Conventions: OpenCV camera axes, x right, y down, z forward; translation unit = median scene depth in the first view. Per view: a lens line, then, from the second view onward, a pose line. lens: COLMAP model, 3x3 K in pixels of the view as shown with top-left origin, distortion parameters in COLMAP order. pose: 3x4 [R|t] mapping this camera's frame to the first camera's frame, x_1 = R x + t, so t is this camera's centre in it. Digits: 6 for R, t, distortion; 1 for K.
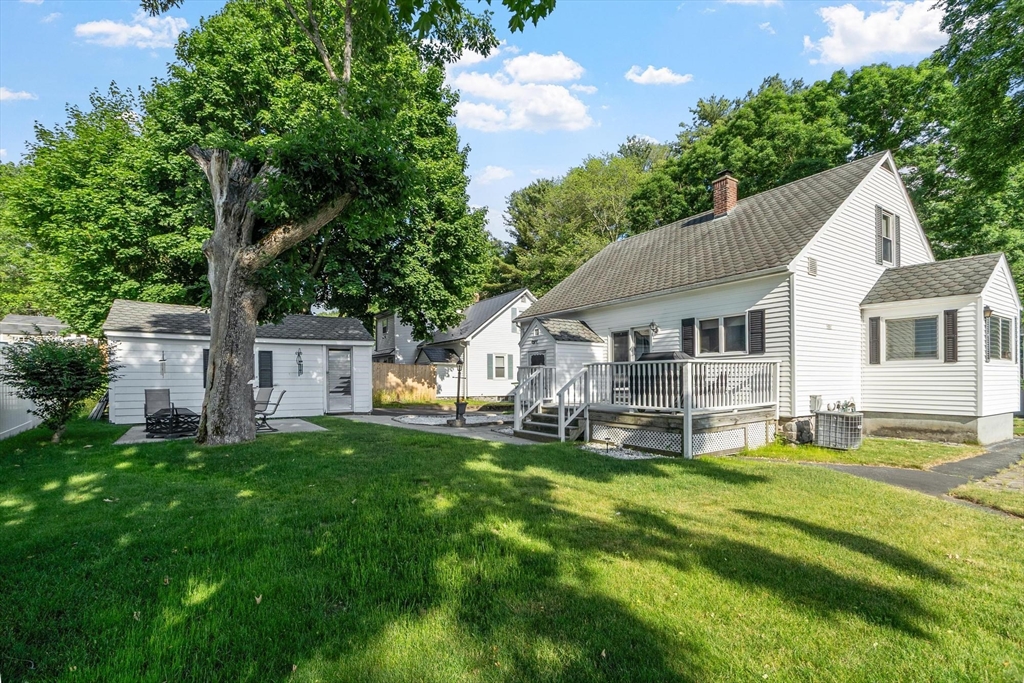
lens RADIAL K [[466.1, 0, 525.1], [0, 466.1, 385.3], [0, 0, 1]] dist [0.005374, -0.001967]
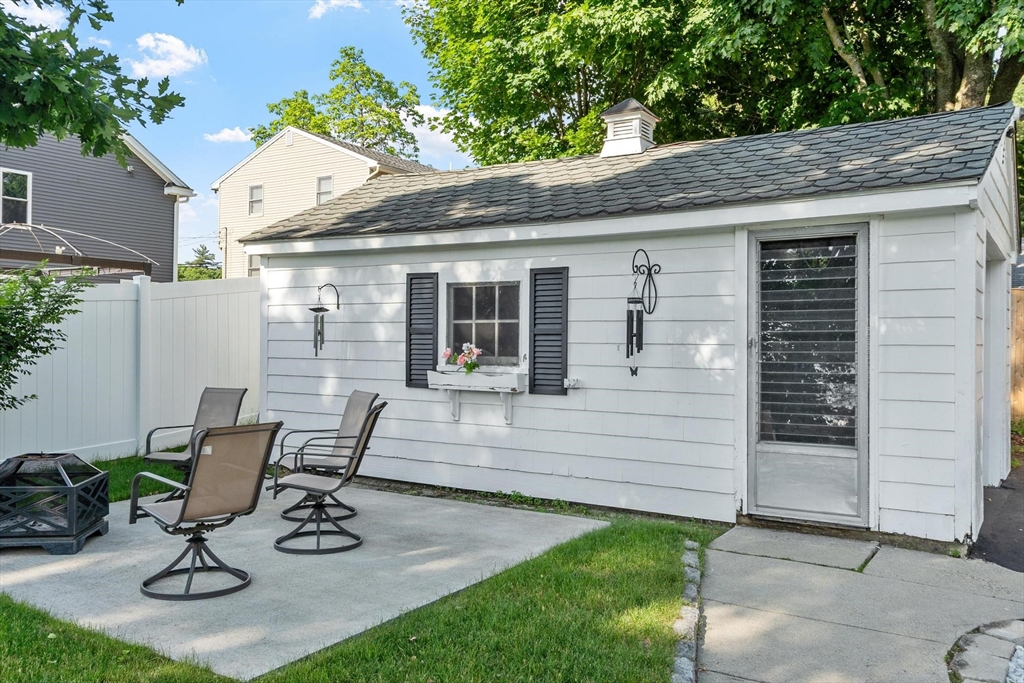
lens RADIAL K [[856.4, 0, 513.8], [0, 856.4, 341.2], [0, 0, 1]] dist [0.011093, 0.001277]
pose [[0.352970, 0.007493, -0.935605, -0.069079], [-0.025599, 0.999671, -0.001652, -0.028160], [0.935284, 0.024534, 0.353045, 0.839315]]
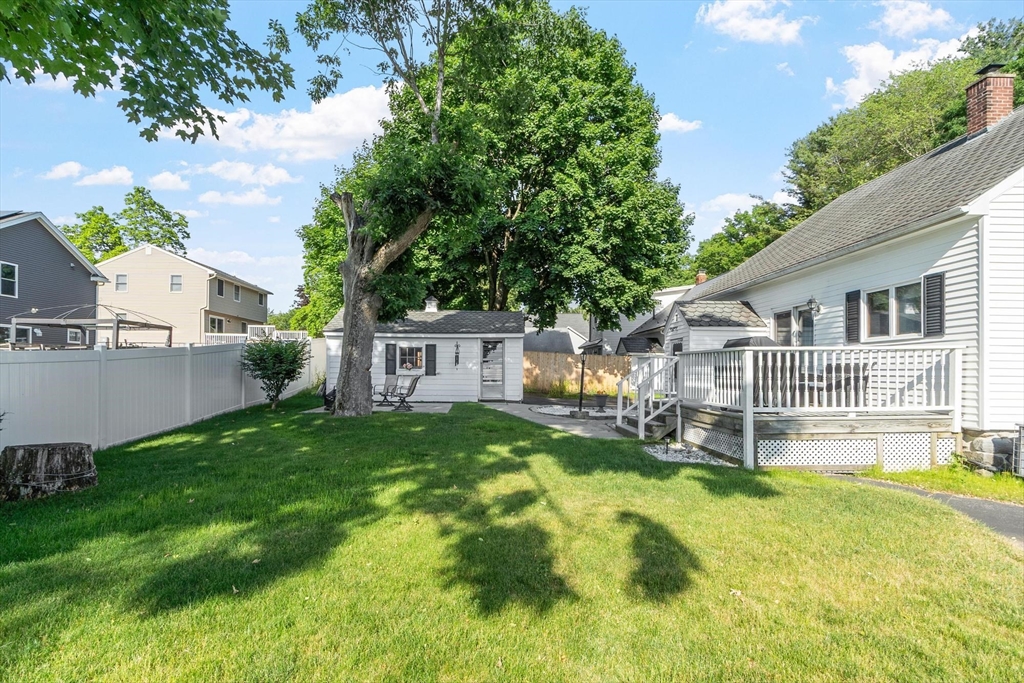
lens RADIAL K [[521.5, 0, 525.6], [0, 521.5, 365.2], [0, 0, 1]] dist [0.005934, 0.001975]
pose [[0.851509, 0.004047, -0.524324, 0.351779], [-0.018378, 0.999586, -0.022132, 0.003764], [0.524017, 0.028482, 0.851231, 0.012545]]
